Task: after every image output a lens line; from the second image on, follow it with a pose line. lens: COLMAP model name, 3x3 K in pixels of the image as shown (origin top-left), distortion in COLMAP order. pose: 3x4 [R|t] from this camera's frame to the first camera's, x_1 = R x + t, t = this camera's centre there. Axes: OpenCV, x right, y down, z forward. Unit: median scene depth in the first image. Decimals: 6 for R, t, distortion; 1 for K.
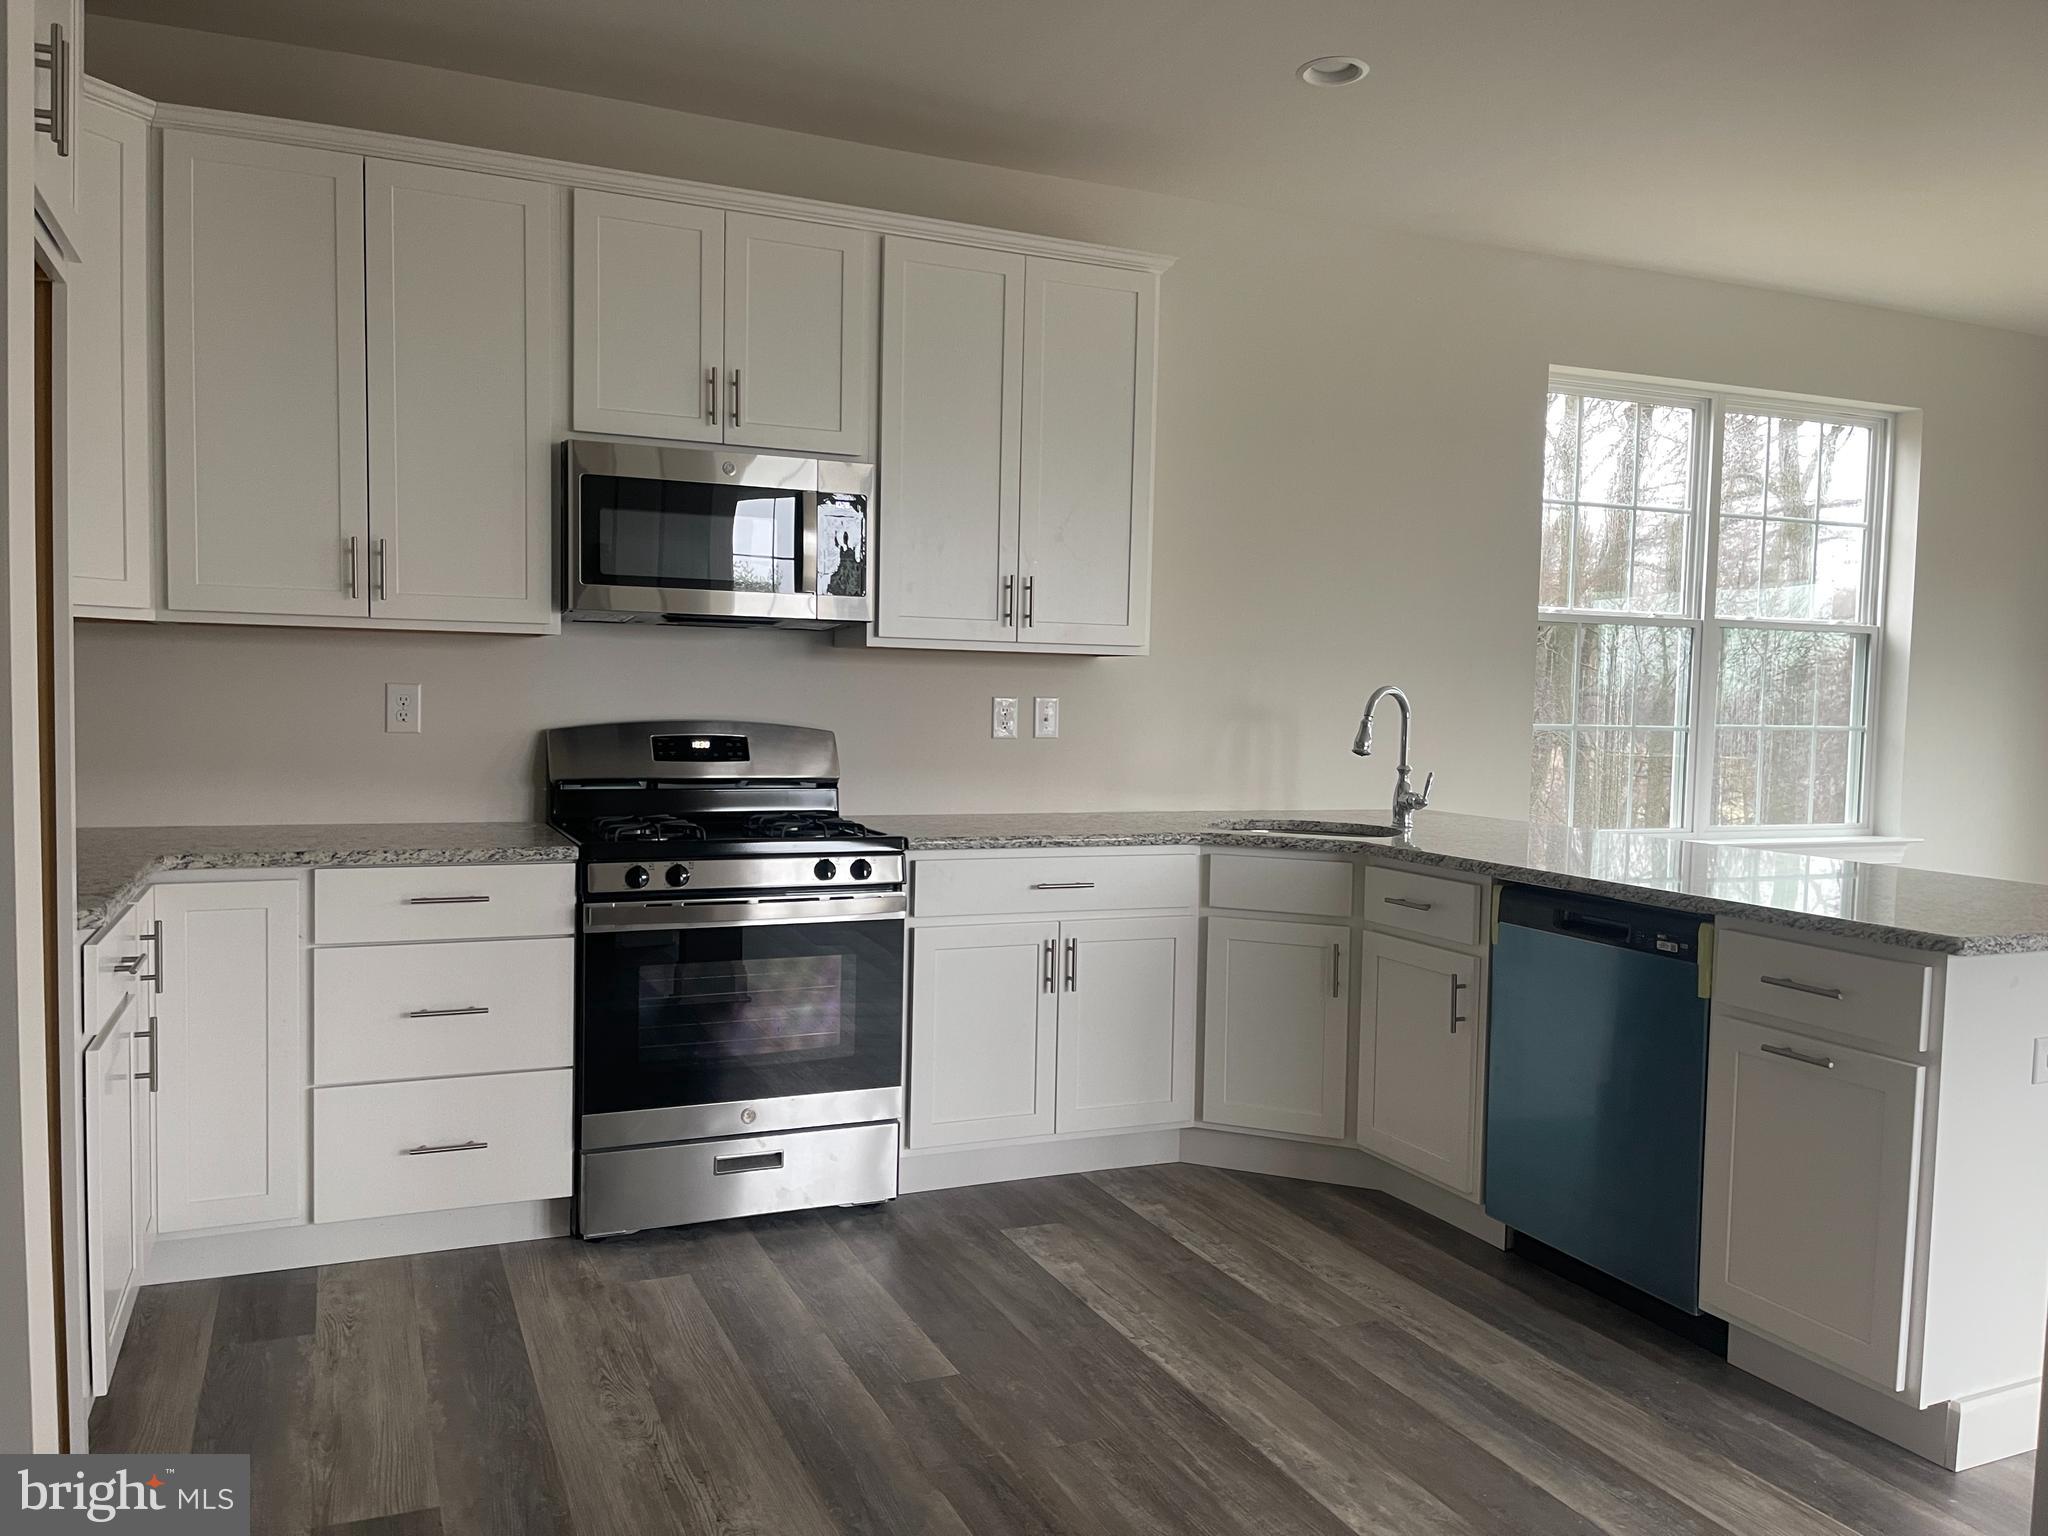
lens RADIAL K [[1542.2, 0, 1009.9], [0, 1542.2, 777.9], [0, 0, 1]] dist [0.072912, -0.090737]
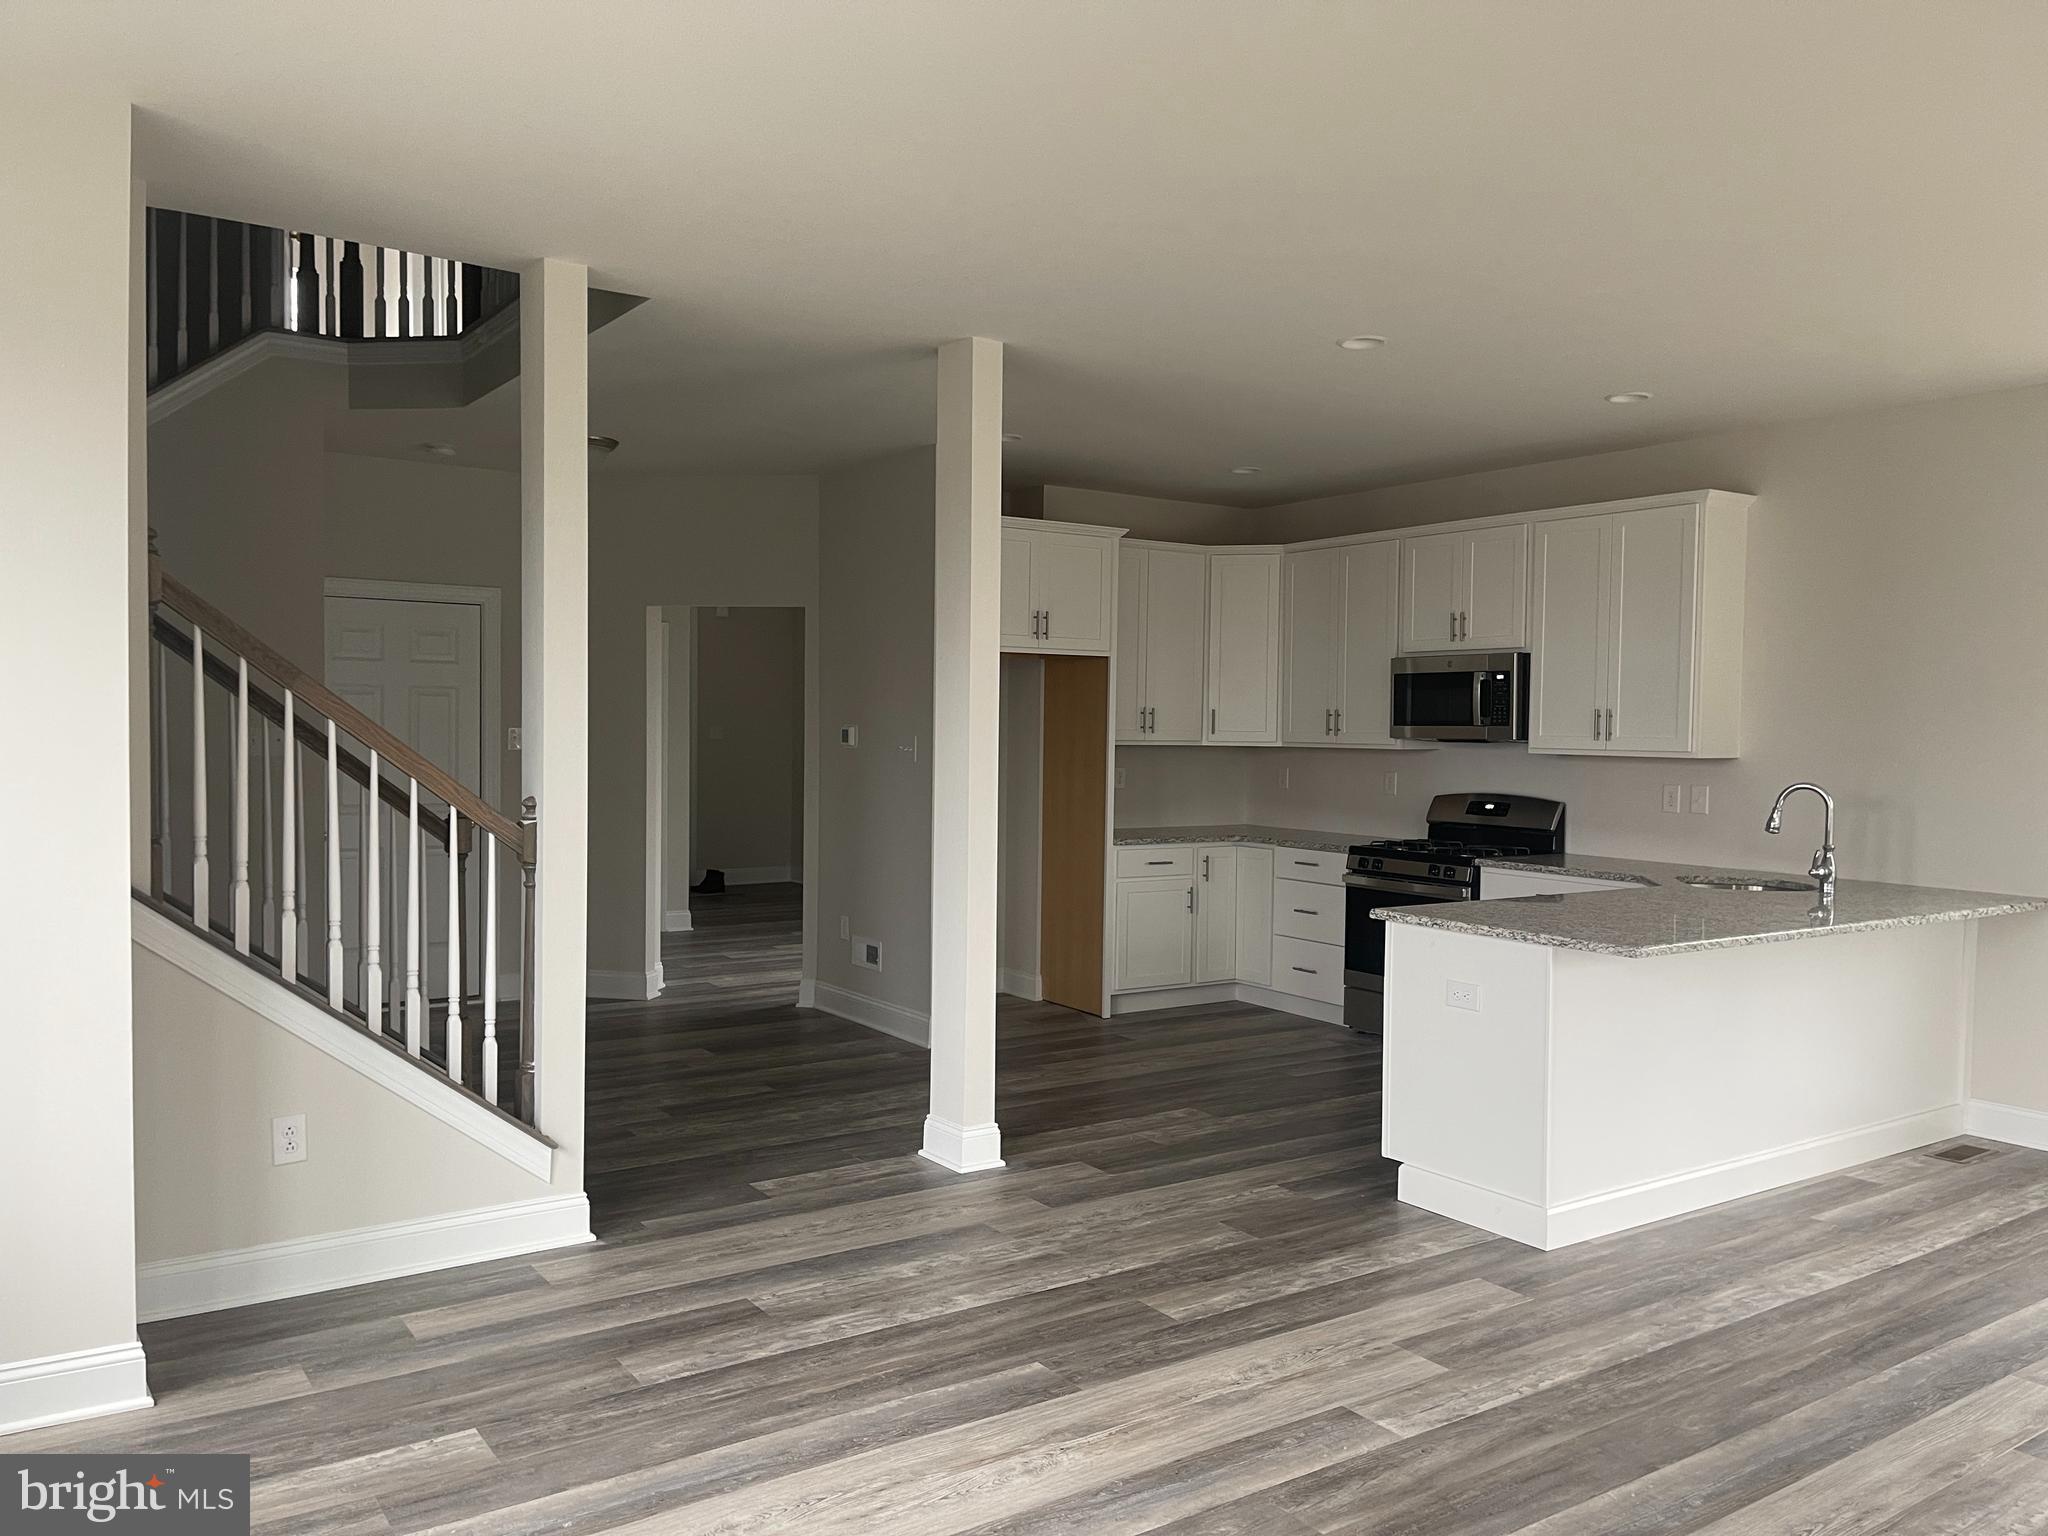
lens RADIAL K [[1542.2, 0, 1035.9], [0, 1542.2, 775.9], [0, 0, 1]] dist [0.072912, -0.090737]
pose [[0.190994, 0.013929, -0.981492, 1.752981], [-0.067116, 0.997745, 0.001099, -0.027749], [0.979294, 0.065664, 0.191498, 0.134388]]
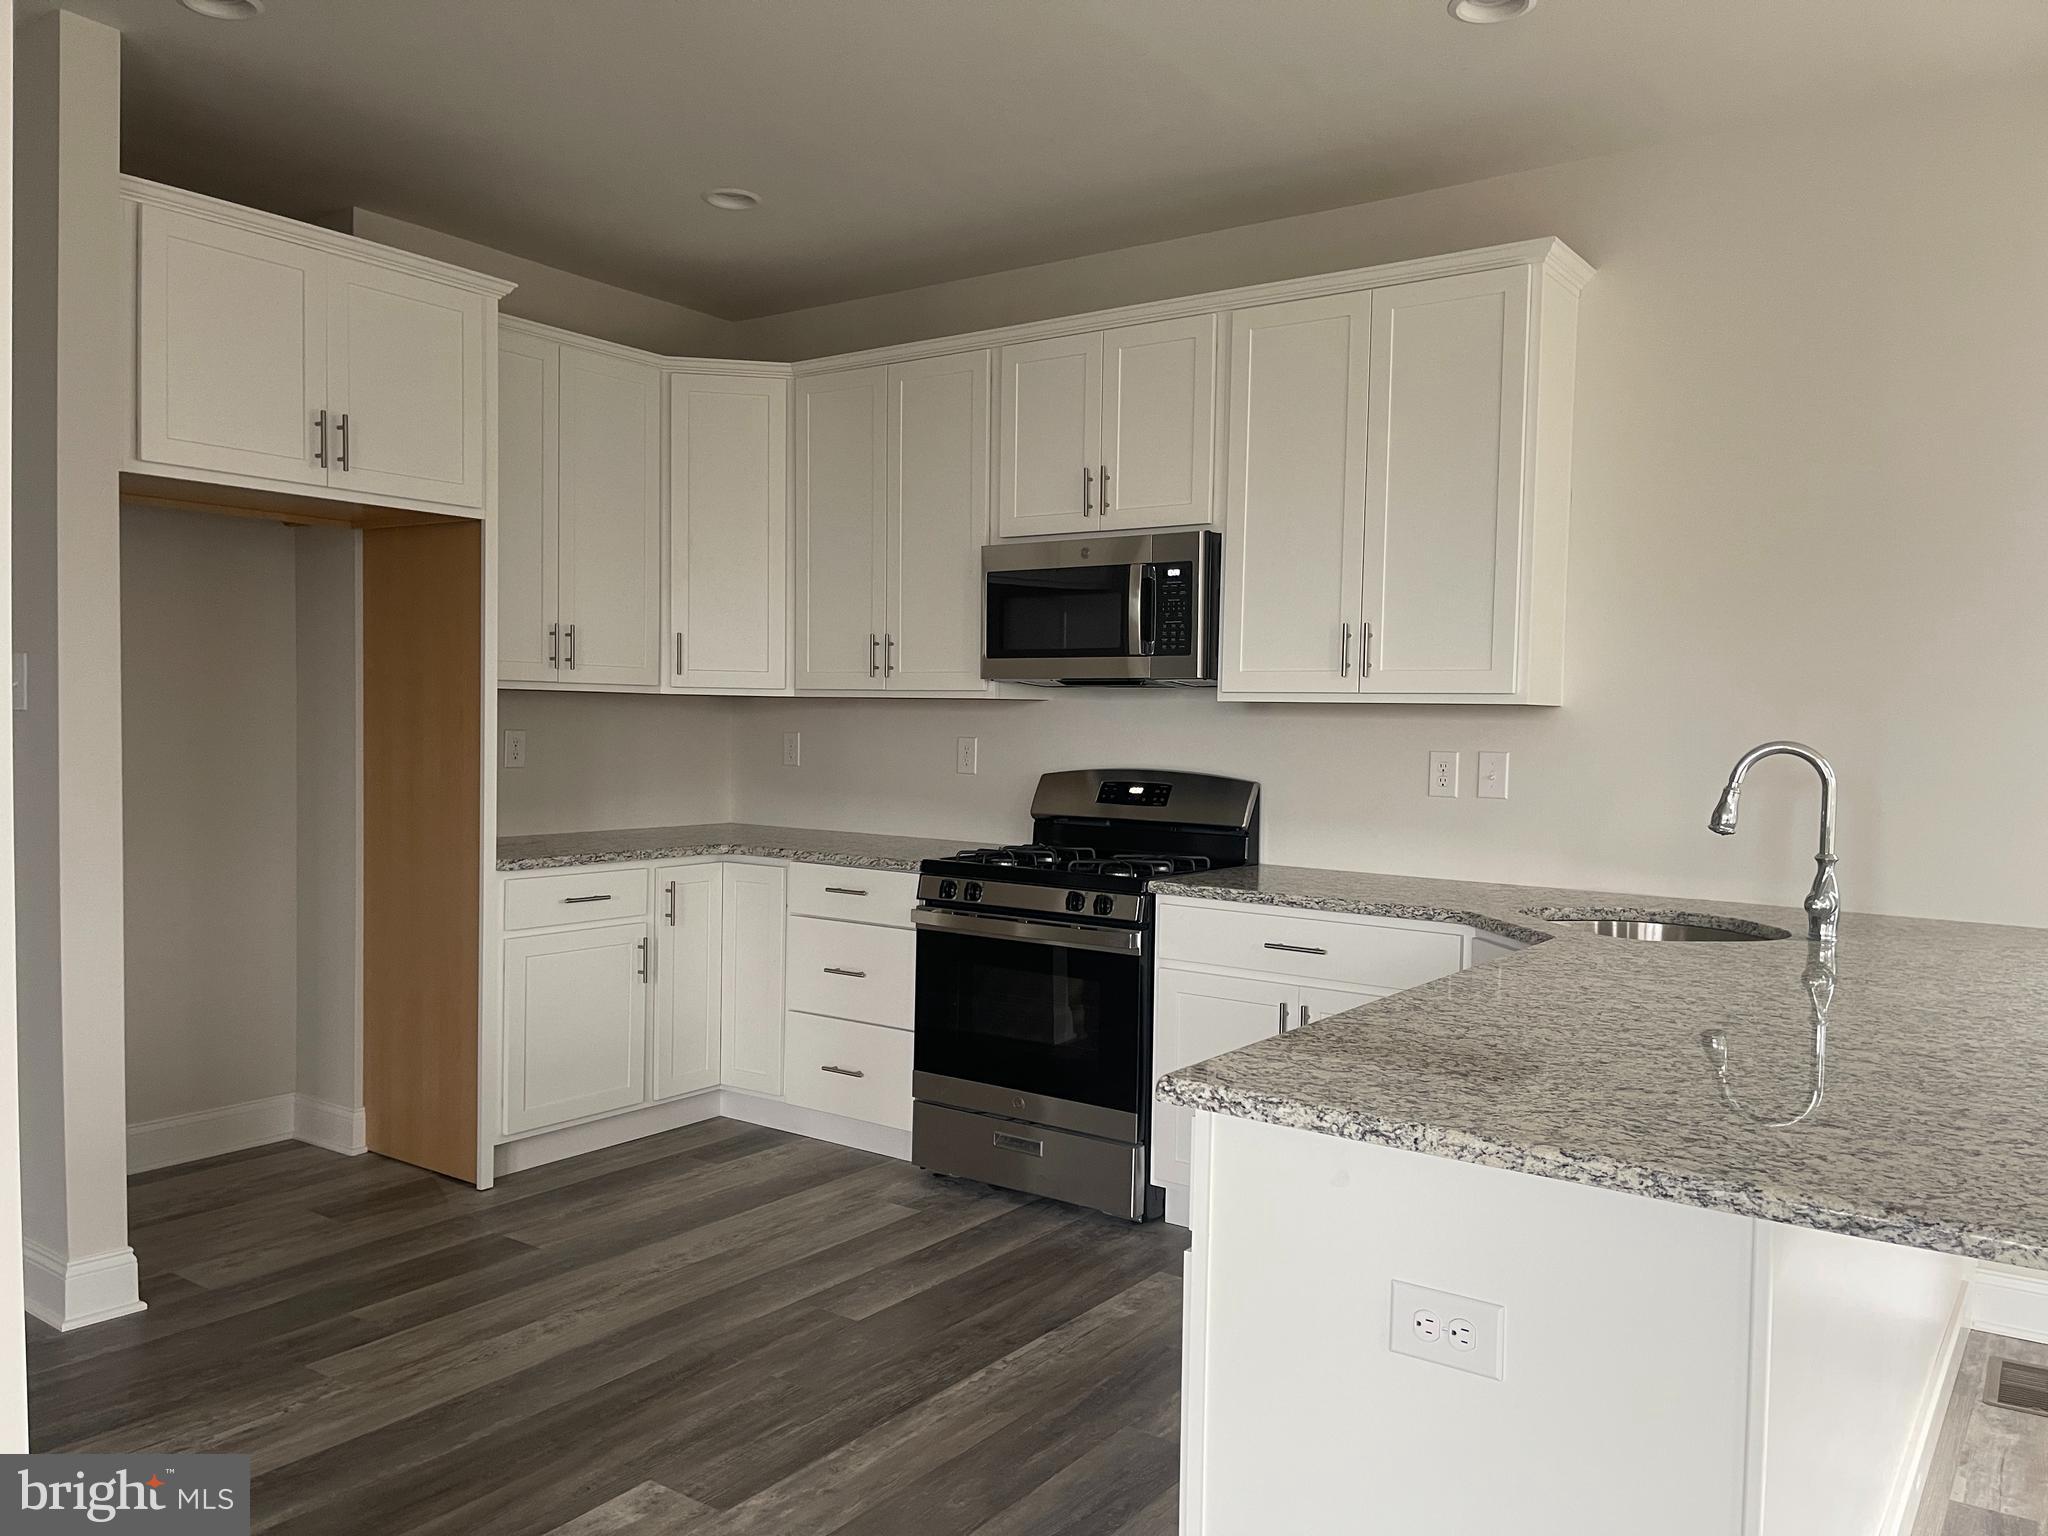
lens RADIAL K [[1542.2, 0, 1020.4], [0, 1542.2, 781.5], [0, 0, 1]] dist [0.072912, -0.090737]
pose [[0.512081, 0.024333, -0.858593, 0.850272], [-0.057728, 0.998313, -0.006137, -0.018961], [0.856995, 0.052708, 0.512622, 0.398814]]
